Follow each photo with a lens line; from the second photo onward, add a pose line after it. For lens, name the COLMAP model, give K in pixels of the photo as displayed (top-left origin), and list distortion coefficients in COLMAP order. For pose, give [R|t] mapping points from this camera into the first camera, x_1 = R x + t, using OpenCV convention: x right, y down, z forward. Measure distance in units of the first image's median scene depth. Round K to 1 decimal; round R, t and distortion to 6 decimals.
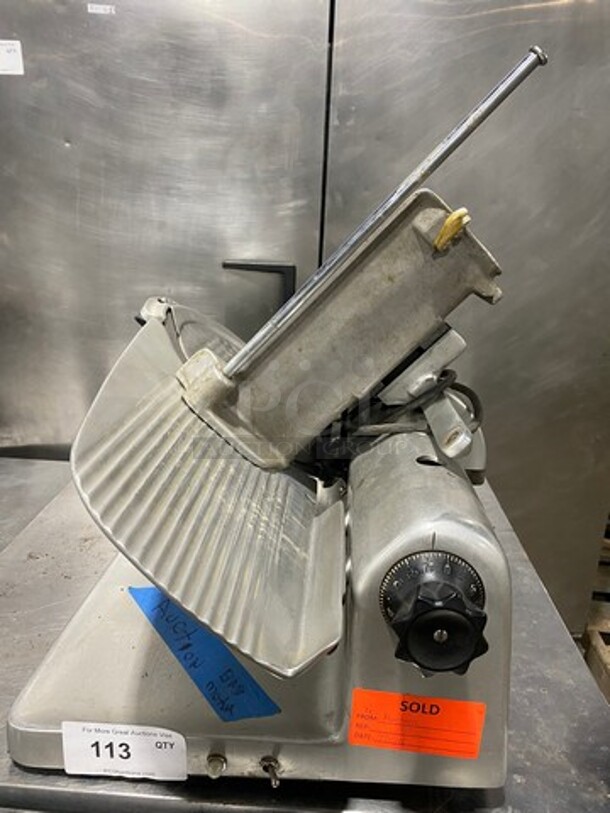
lens RADIAL K [[623.1, 0, 305.0], [0, 623.1, 406.5], [0, 0, 1]] dist [-0.002195, -0.001179]
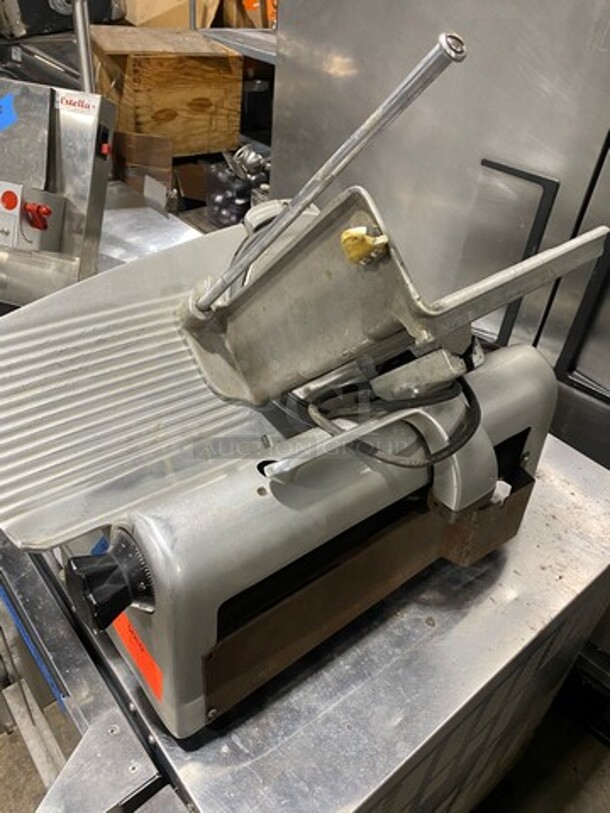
lens RADIAL K [[623.1, 0, 305.0], [0, 623.1, 406.5], [0, 0, 1]] dist [-0.002195, -0.001179]
pose [[0.688456, 0.458013, -0.562363, 0.653284], [-0.281755, 0.883371, 0.374526, -0.337121], [0.668313, -0.099396, 0.737210, 0.280388]]
